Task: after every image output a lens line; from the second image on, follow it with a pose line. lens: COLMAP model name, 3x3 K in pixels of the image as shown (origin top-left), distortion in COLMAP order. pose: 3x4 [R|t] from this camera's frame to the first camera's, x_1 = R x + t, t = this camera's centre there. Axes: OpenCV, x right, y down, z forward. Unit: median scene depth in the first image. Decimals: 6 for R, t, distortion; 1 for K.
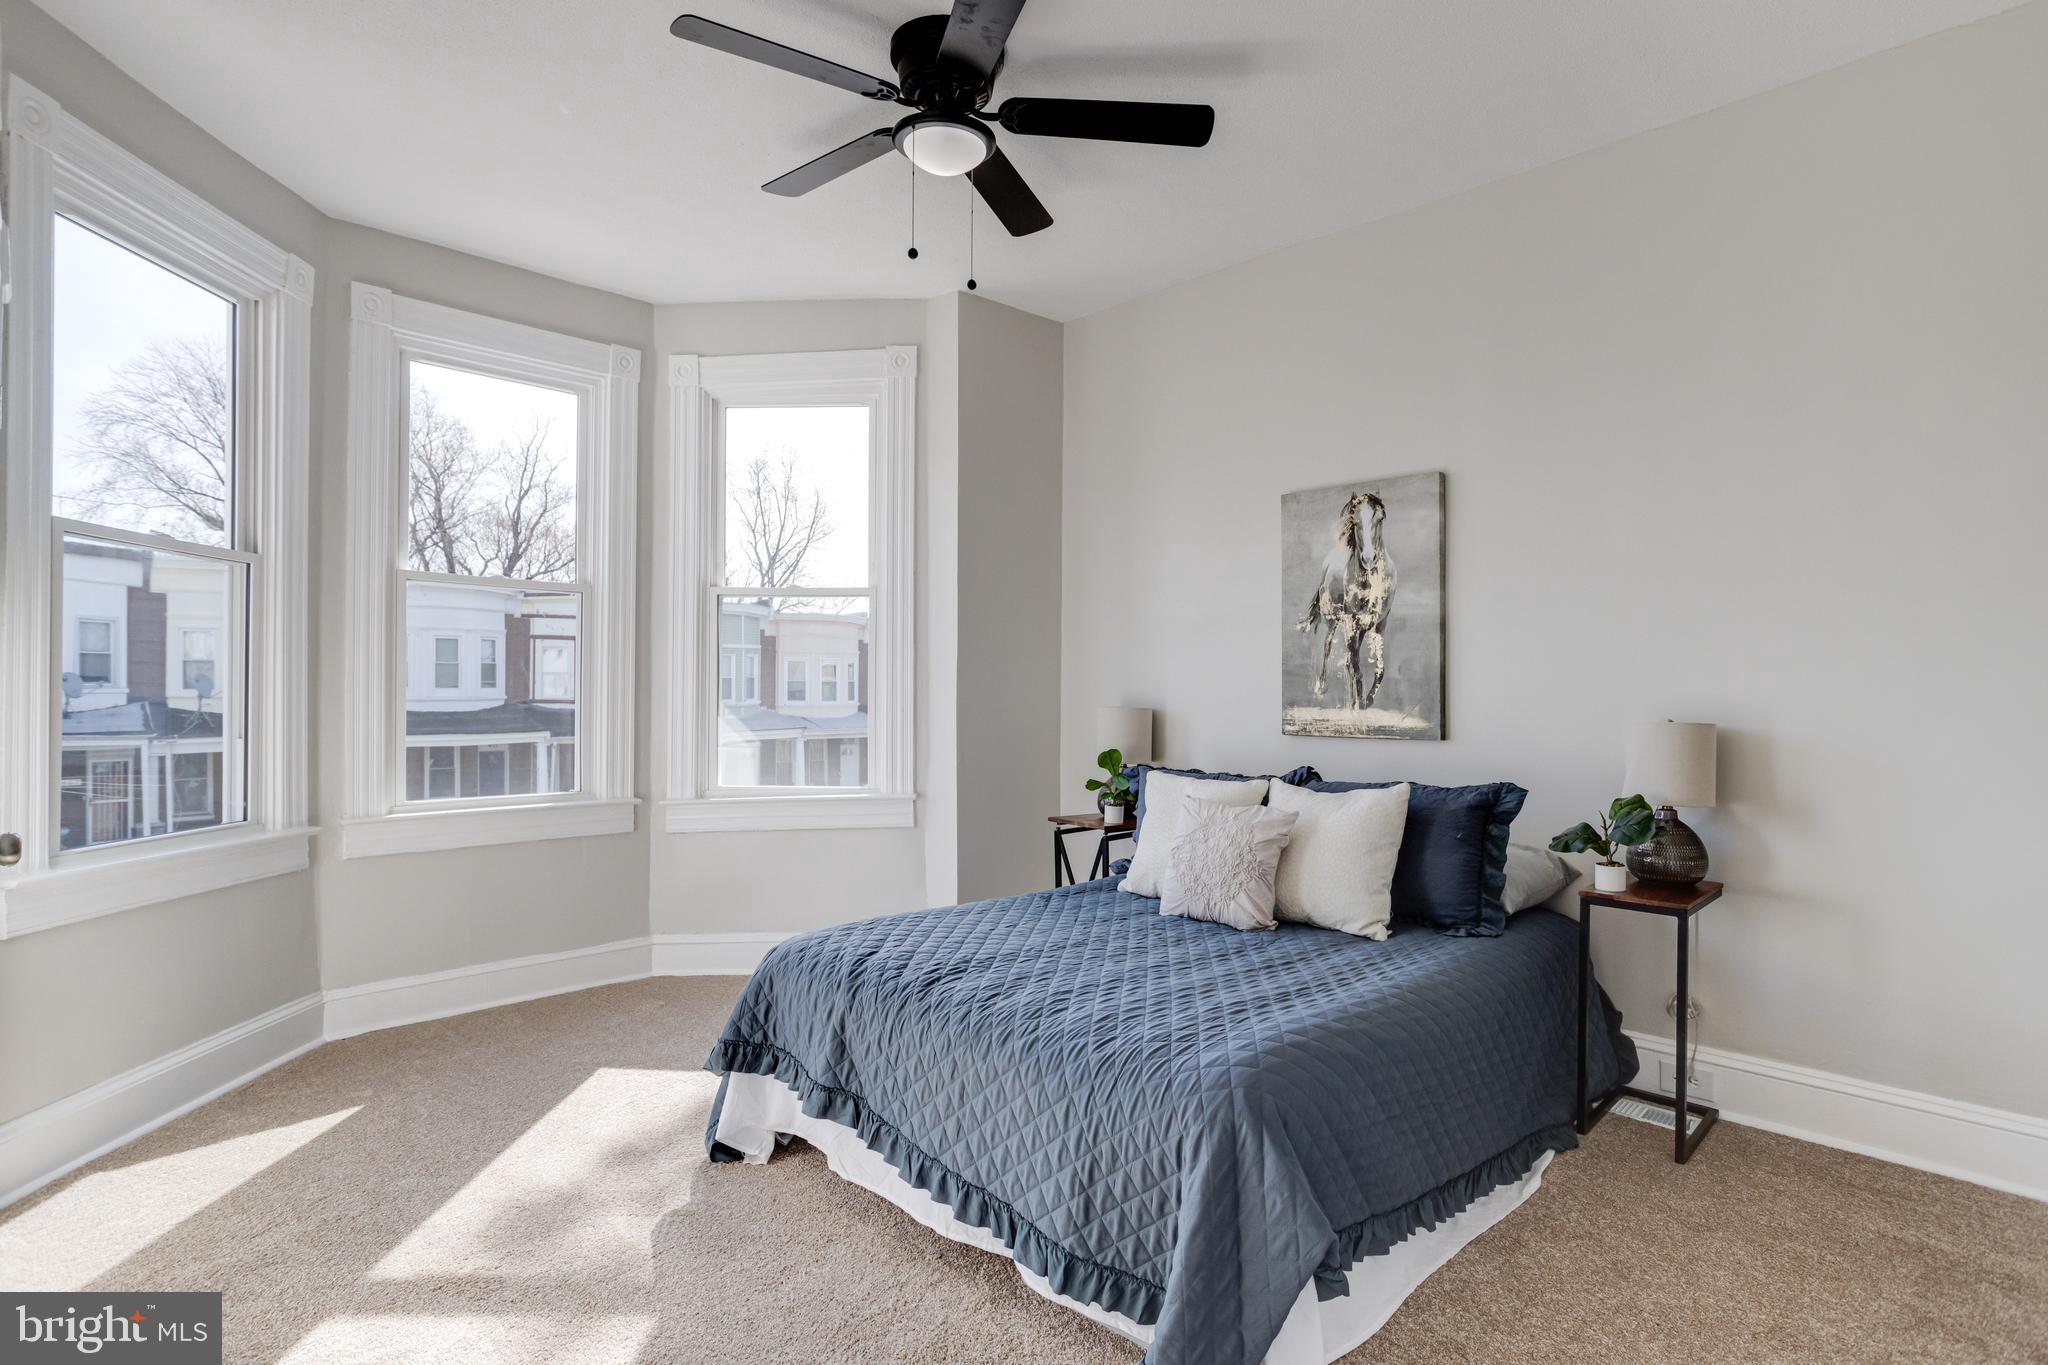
lens RADIAL K [[1026.5, 0, 1015.7], [0, 1026.5, 672.8], [0, 0, 1]] dist [-0.036451, 0.021154]
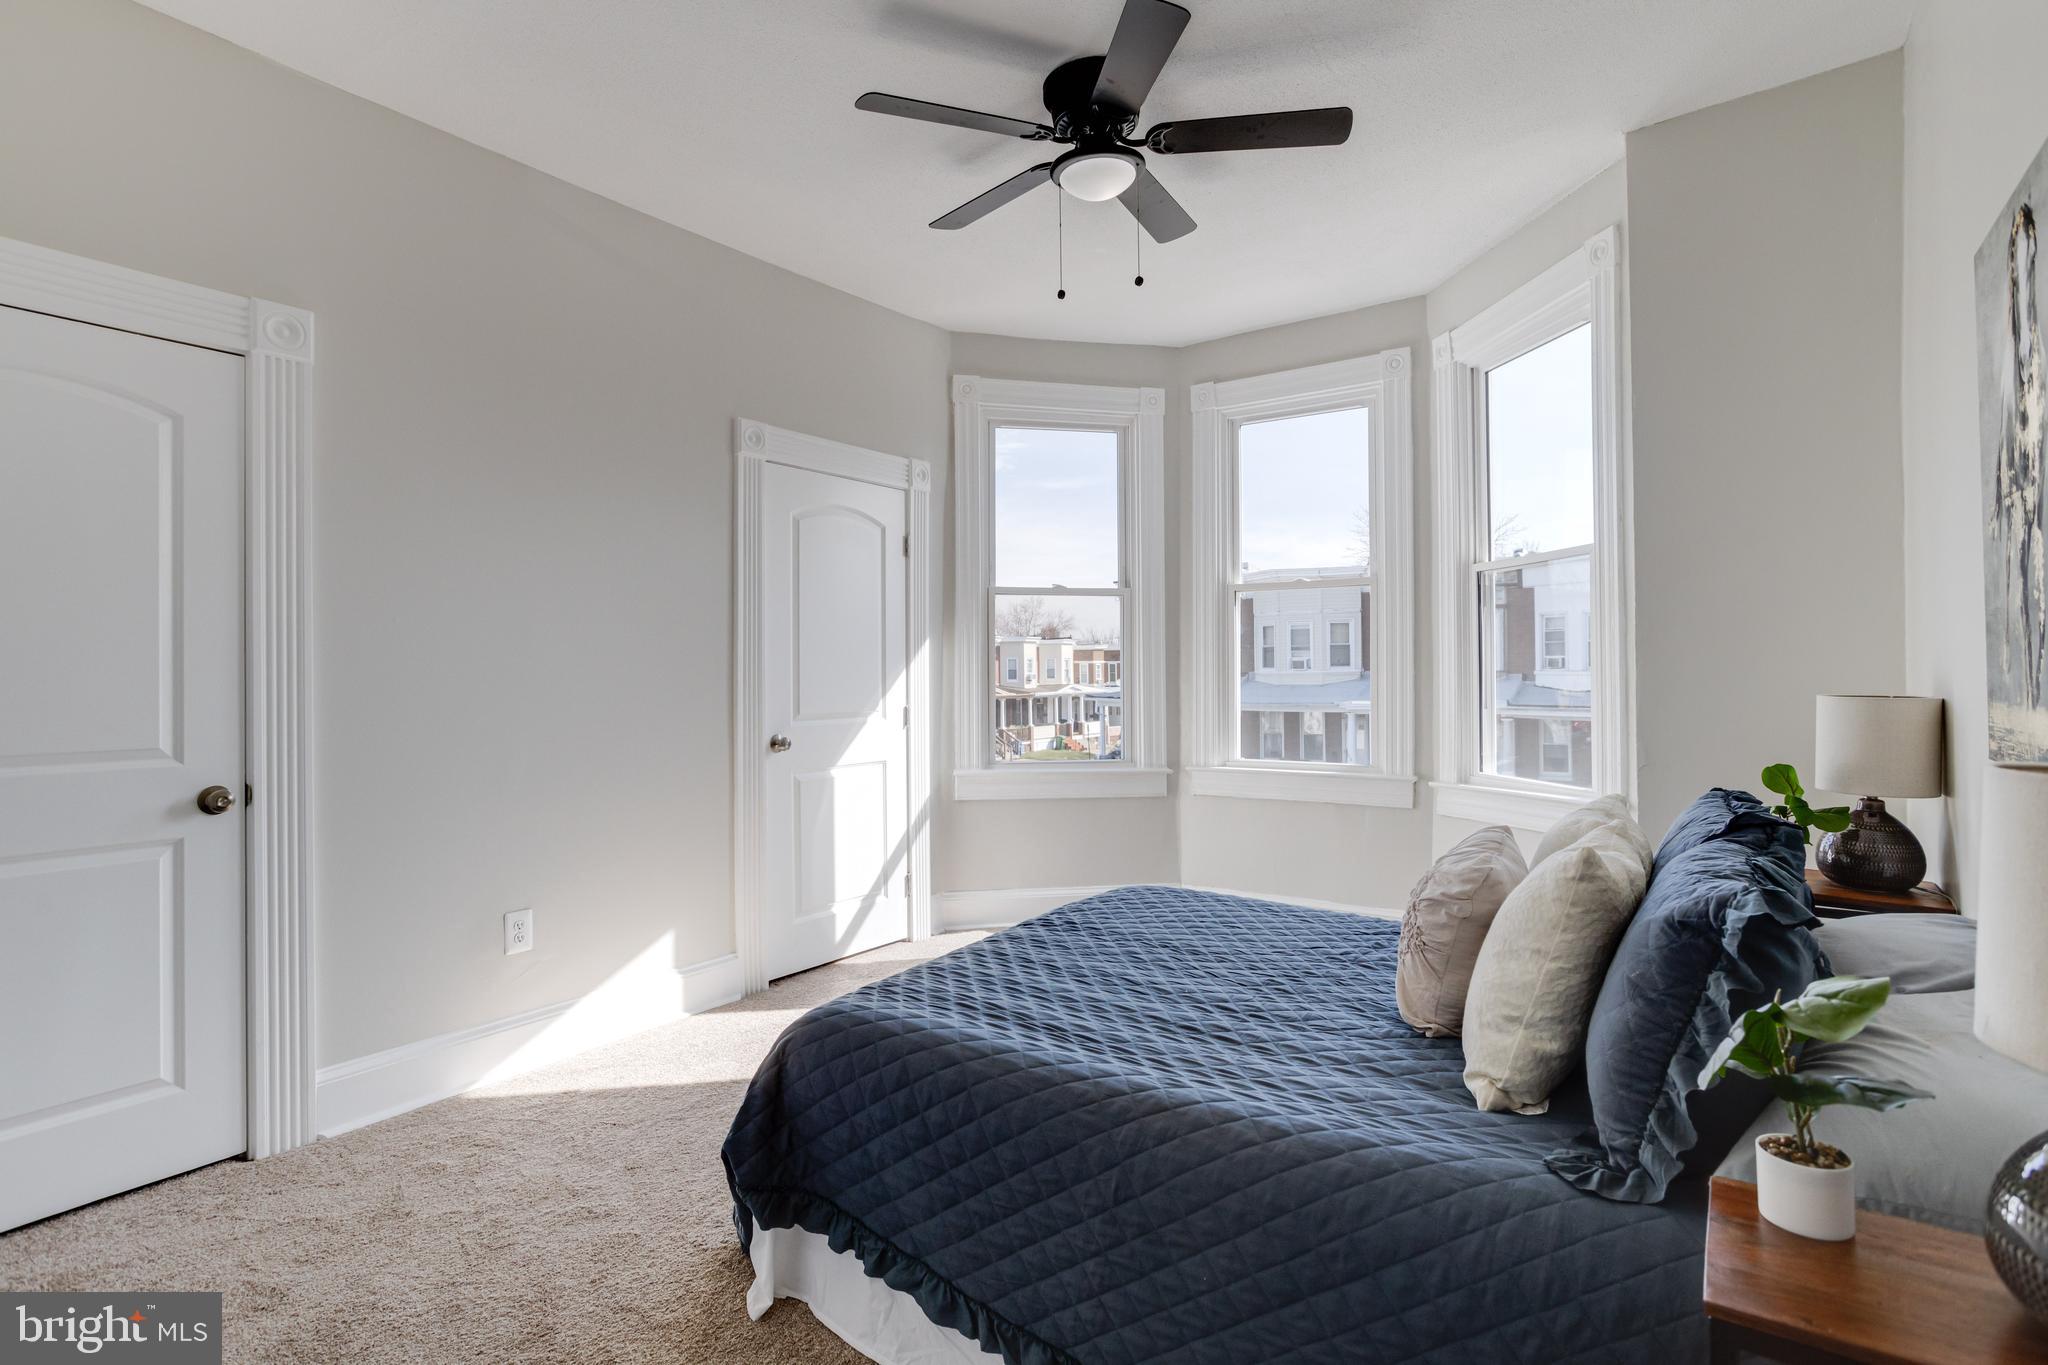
lens RADIAL K [[1000.5, 0, 1019.7], [0, 1000.5, 663.8], [0, 0, 1]] dist [-0.046536, 0.024721]
pose [[0.182340, -0.016332, -0.983100, 0.665539], [0.028018, 0.999542, -0.011409, 0.009649], [0.982836, -0.025464, 0.182714, 0.505620]]
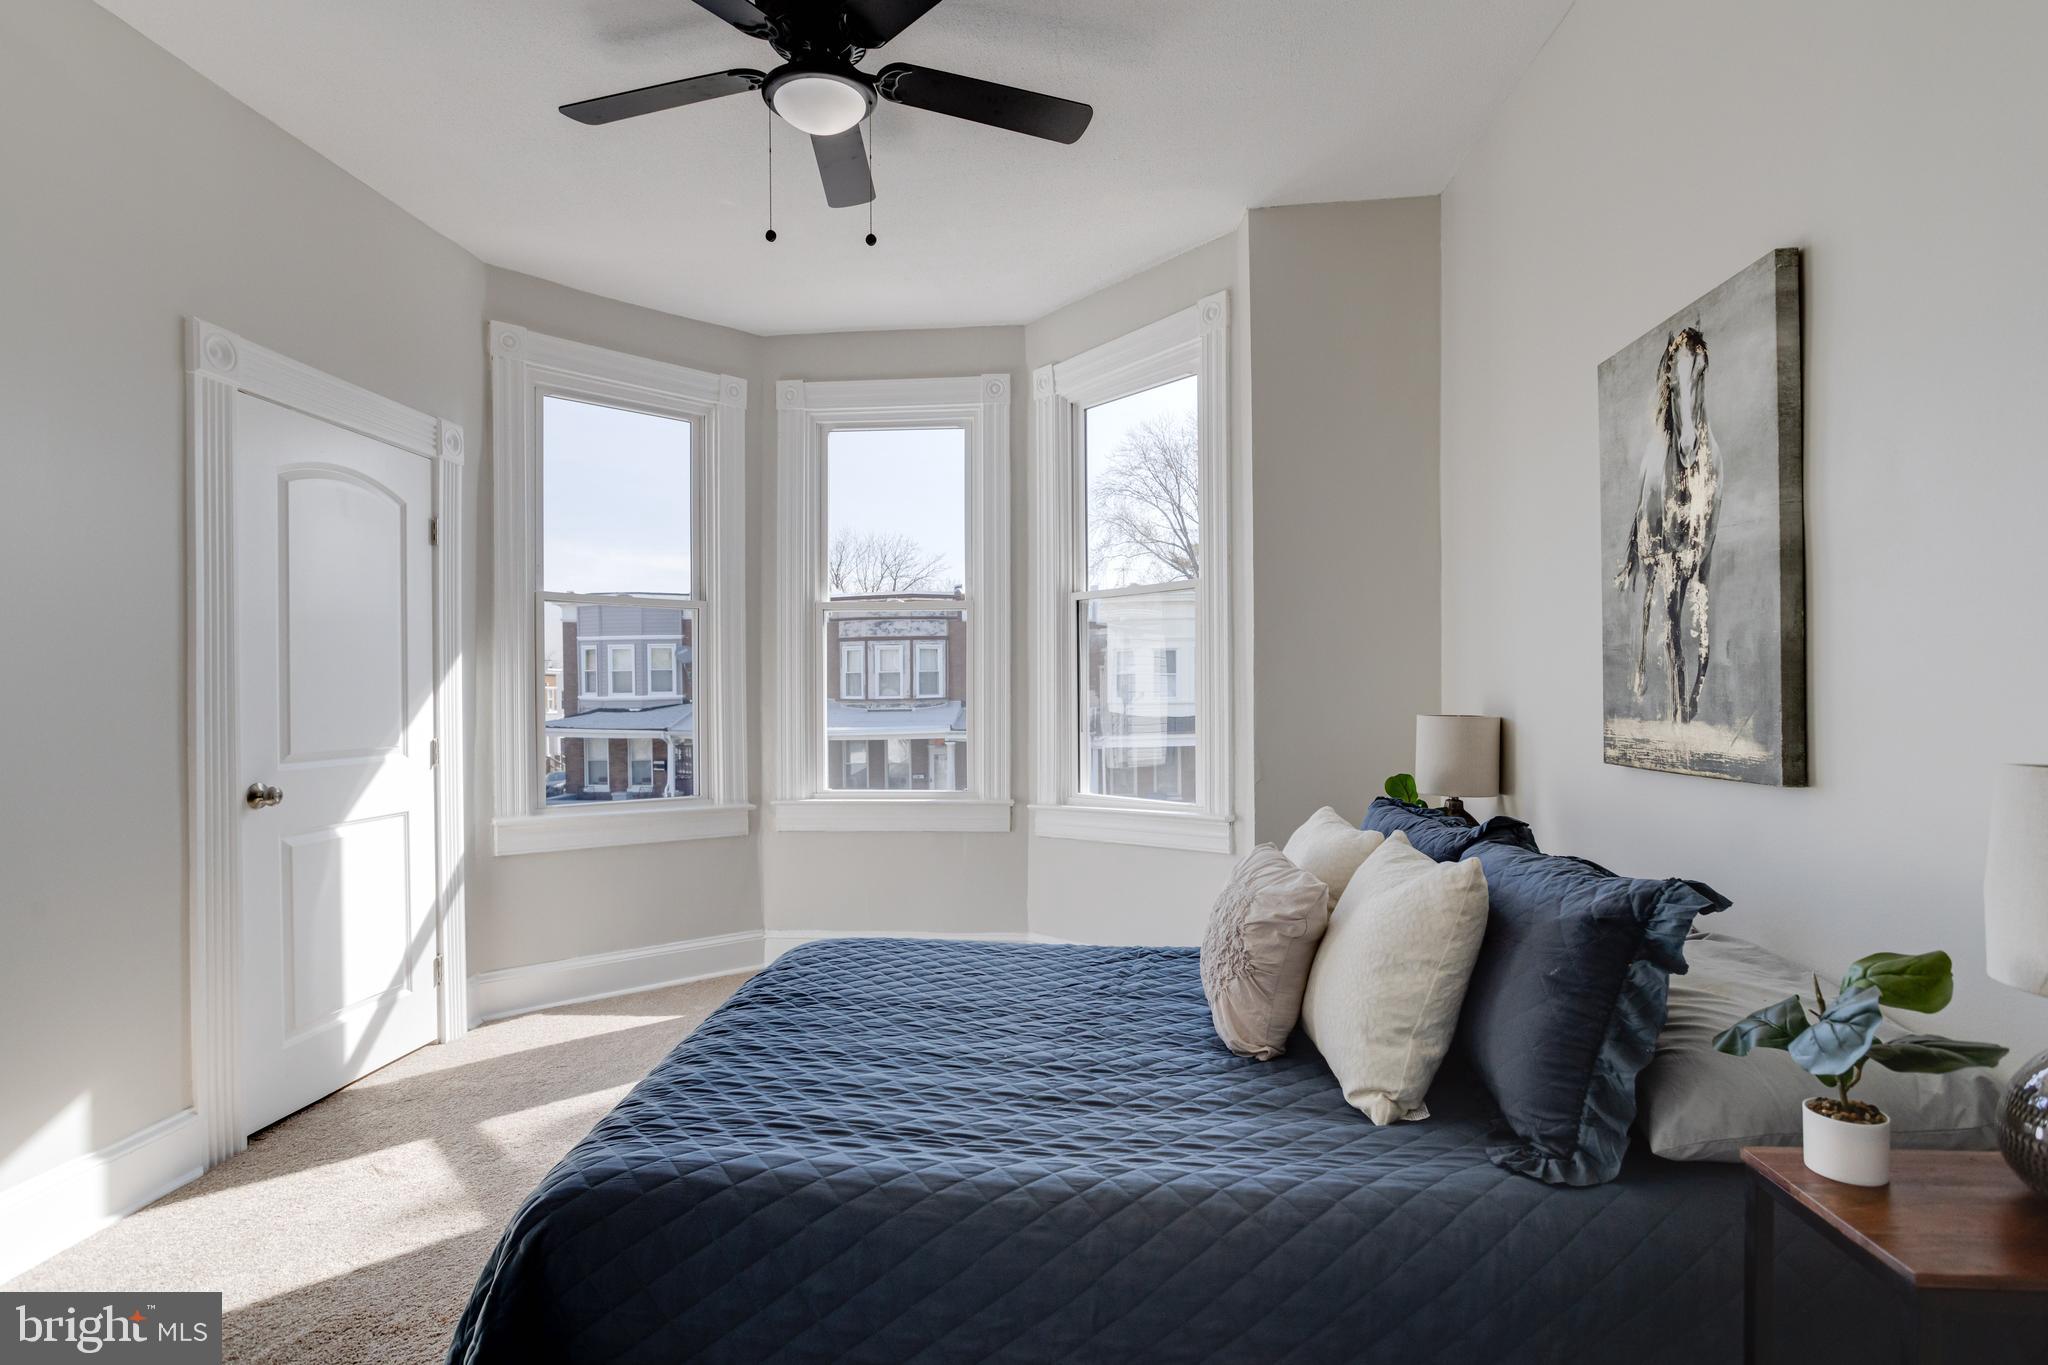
lens RADIAL K [[1020.0, 0, 1015.3], [0, 1020.0, 704.0], [0, 0, 1]] dist [-0.047429, 0.031274]
pose [[0.662757, -0.004201, -0.748823, 0.505528], [0.024389, 0.999575, 0.015978, 0.008089], [0.748437, -0.028852, 0.662578, 0.368567]]
